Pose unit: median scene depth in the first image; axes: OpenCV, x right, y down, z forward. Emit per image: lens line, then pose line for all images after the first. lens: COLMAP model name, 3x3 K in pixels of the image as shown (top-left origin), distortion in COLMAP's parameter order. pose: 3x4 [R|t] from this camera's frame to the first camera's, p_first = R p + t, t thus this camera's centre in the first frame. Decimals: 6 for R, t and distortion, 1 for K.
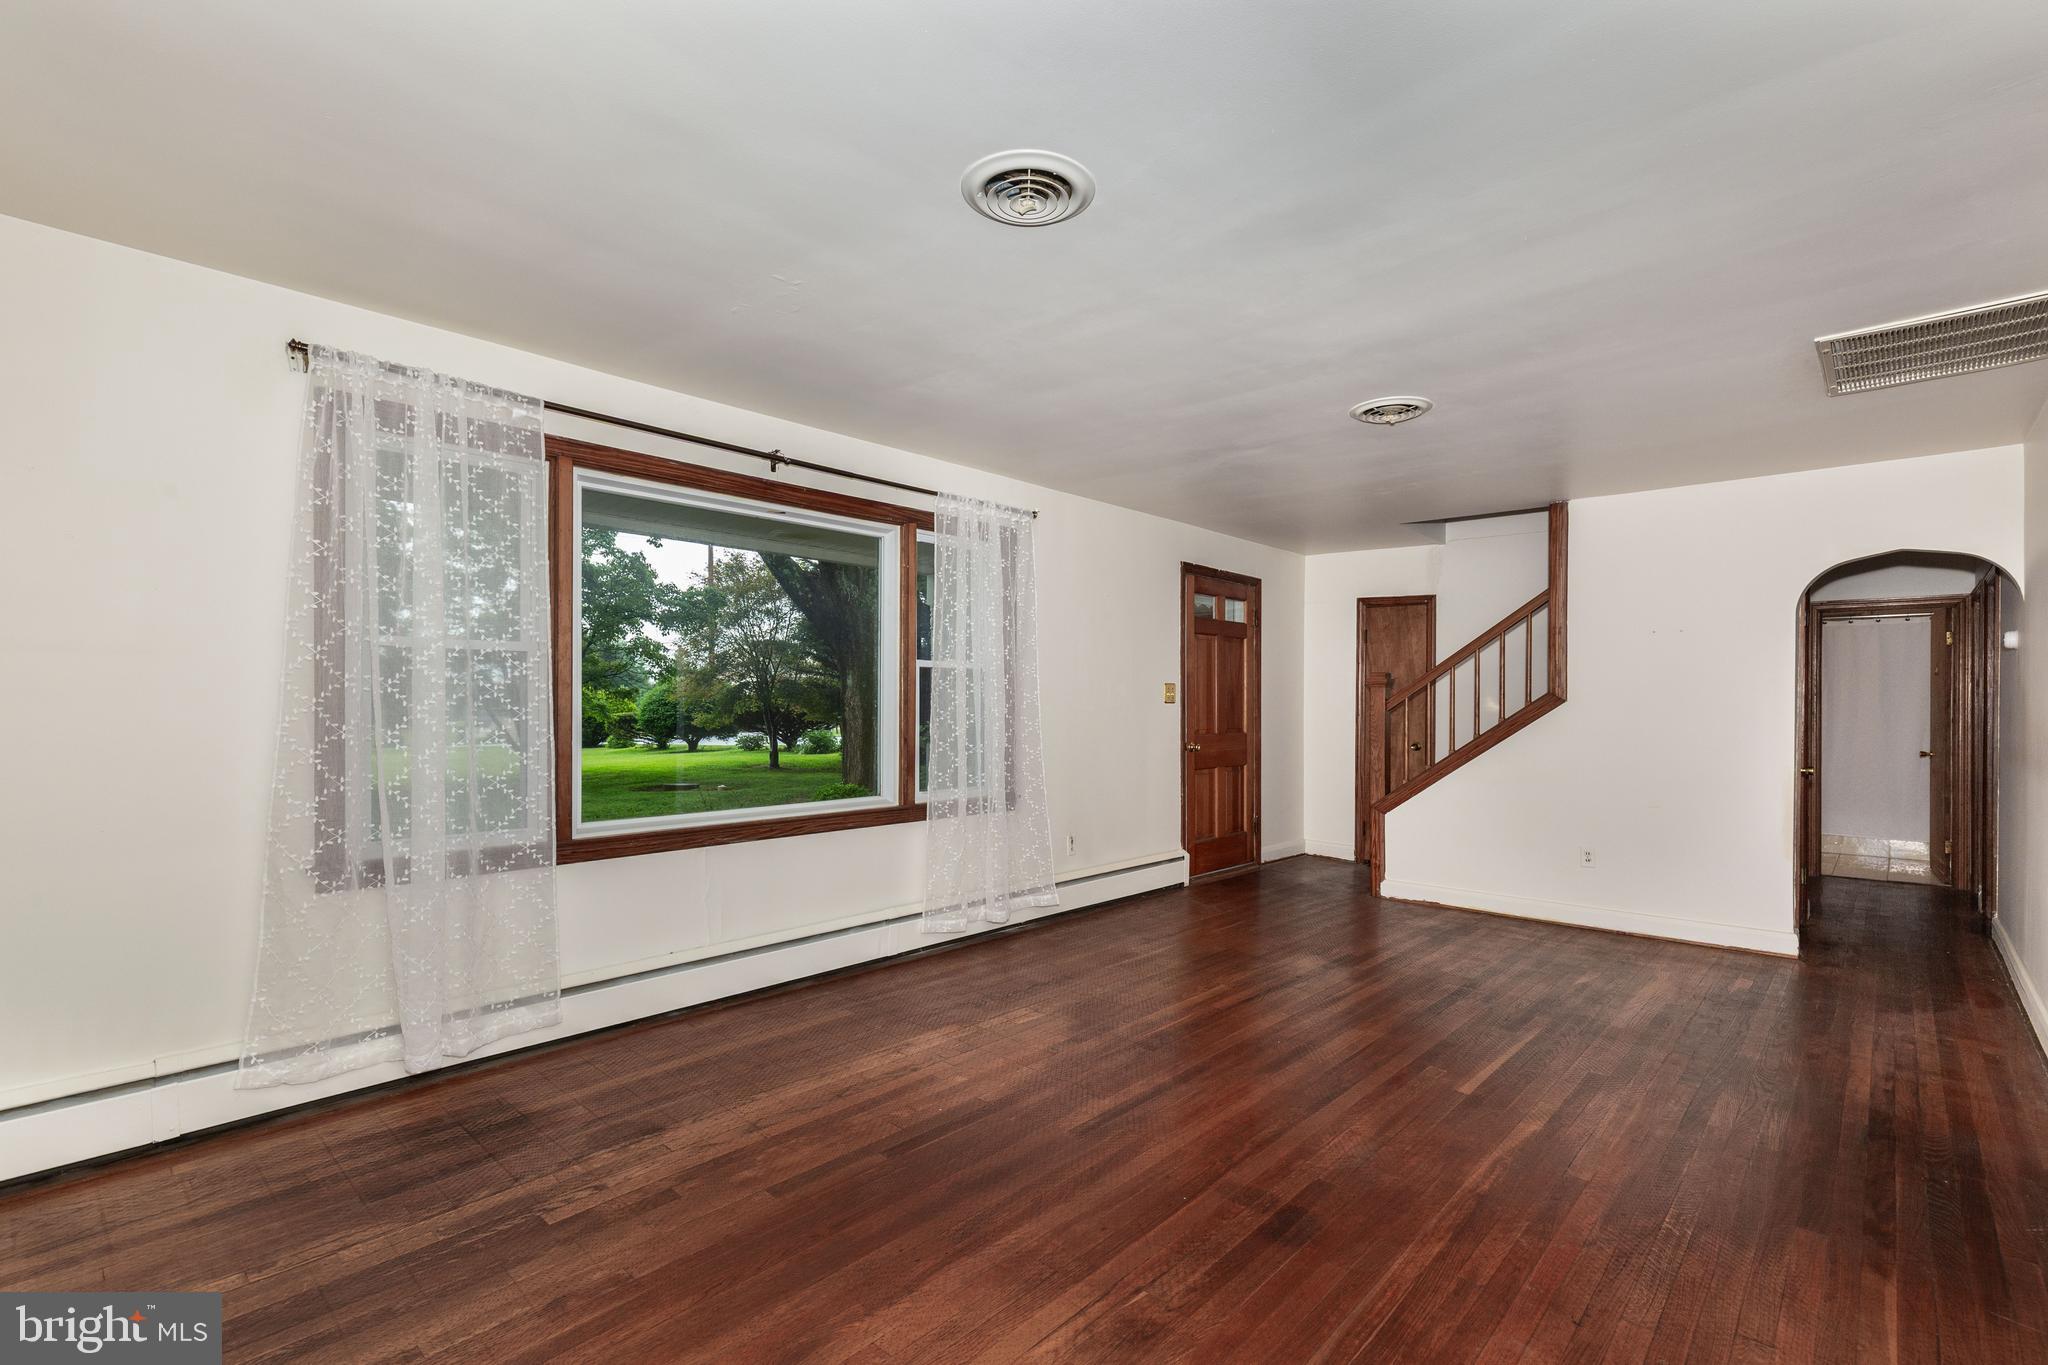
lens RADIAL K [[941.7, 0, 1010.5], [0, 941.7, 715.0], [0, 0, 1]] dist [0.012905, -0.003038]
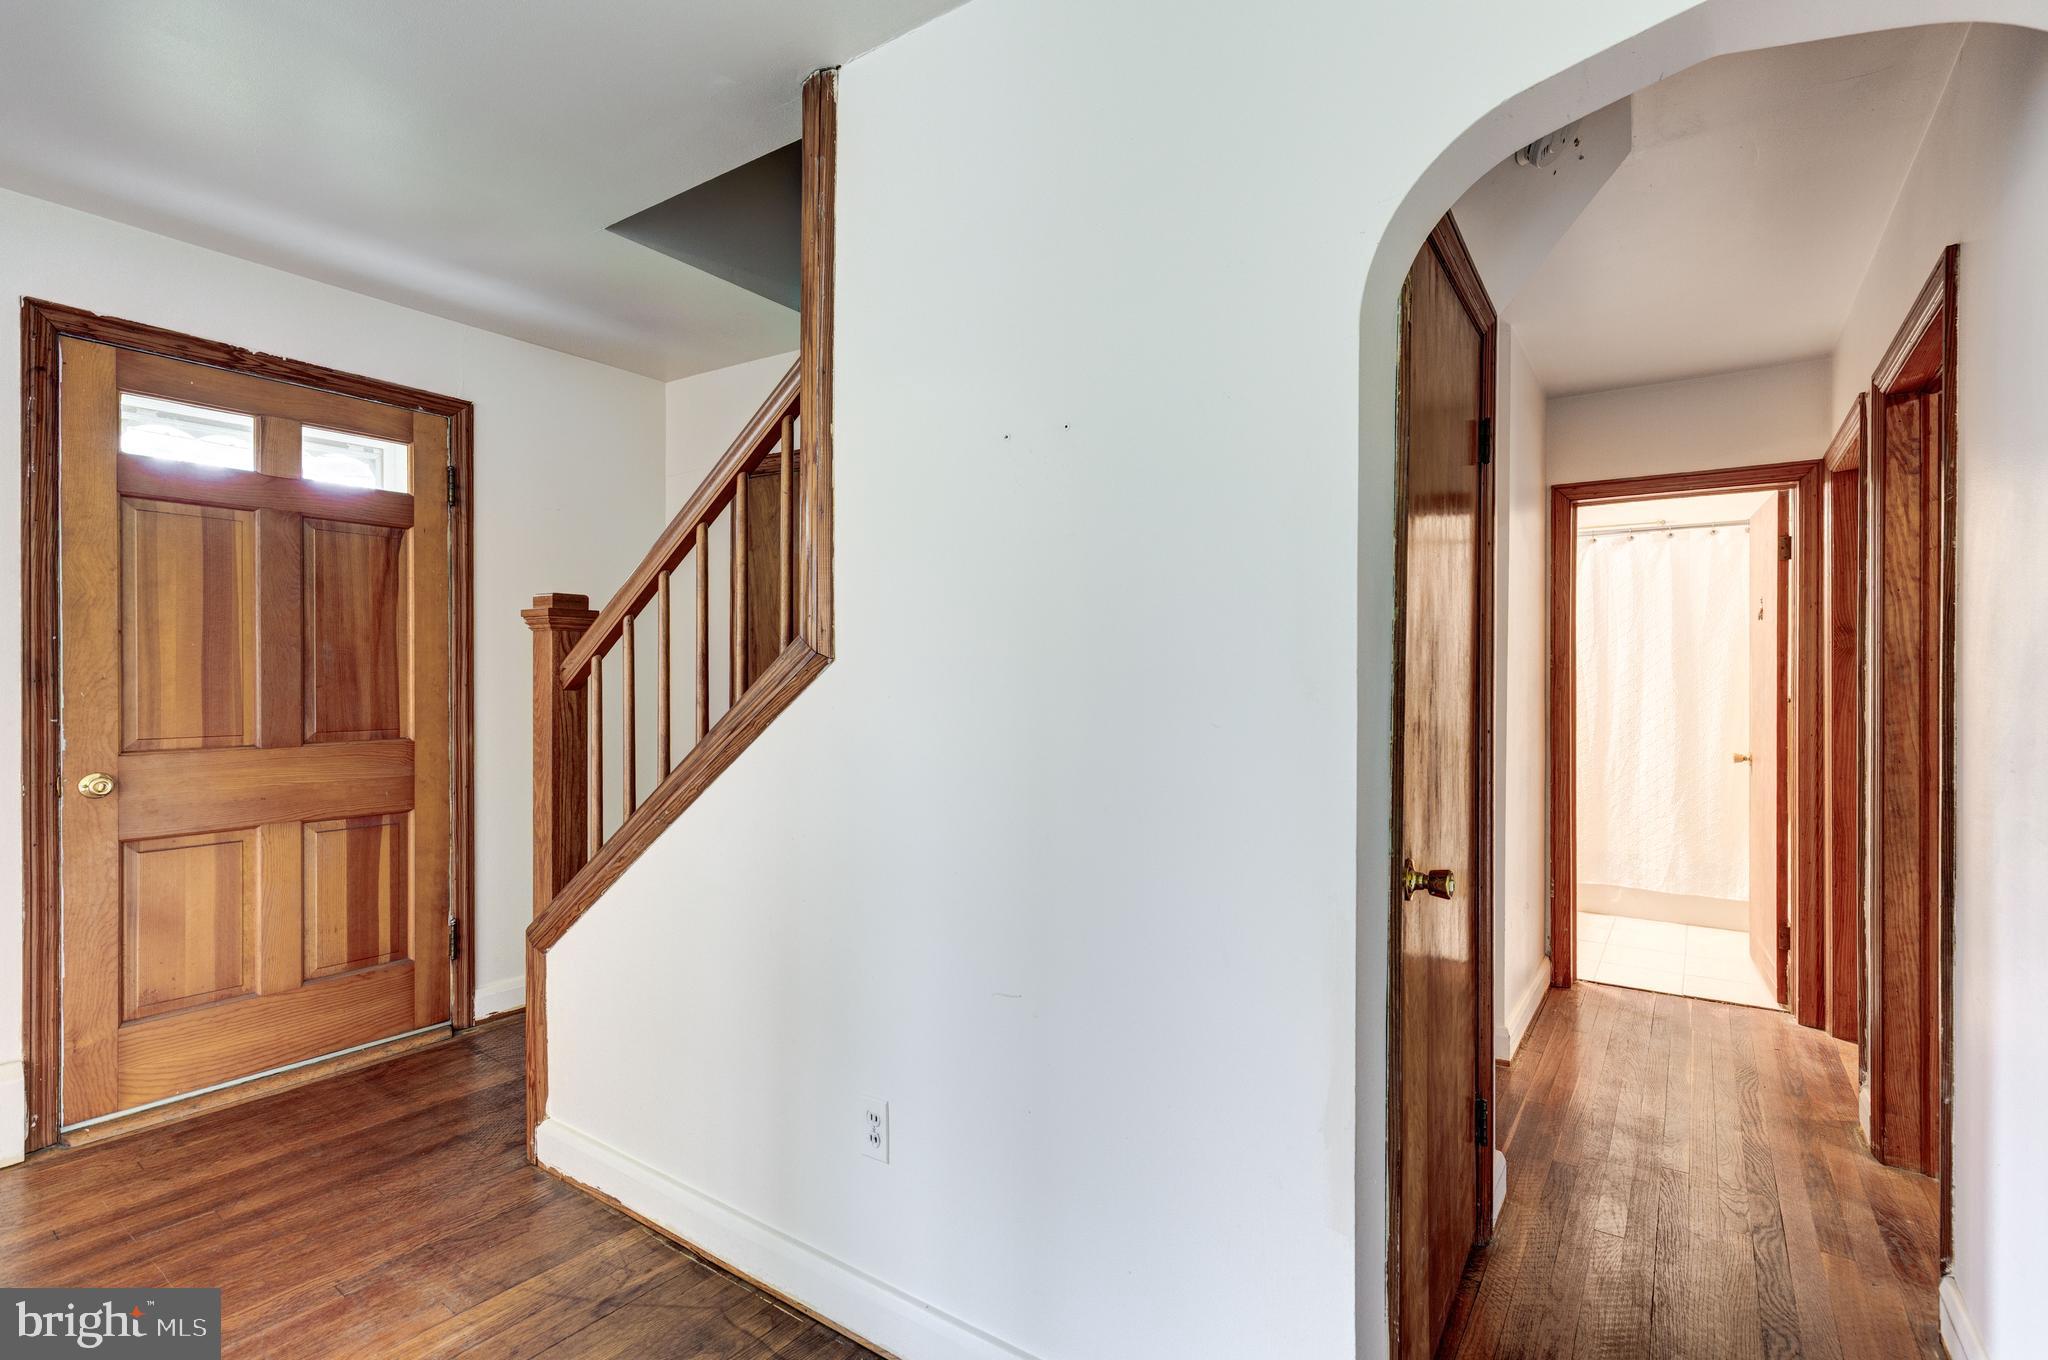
lens RADIAL K [[941.7, 0, 1033.8], [0, 941.7, 682.2], [0, 0, 1]] dist [0.012905, -0.003038]
pose [[0.991356, -0.007079, 0.131012, 0.810851], [0.007744, 0.999960, -0.004566, -0.005356], [-0.130974, 0.005542, 0.991370, 0.865270]]
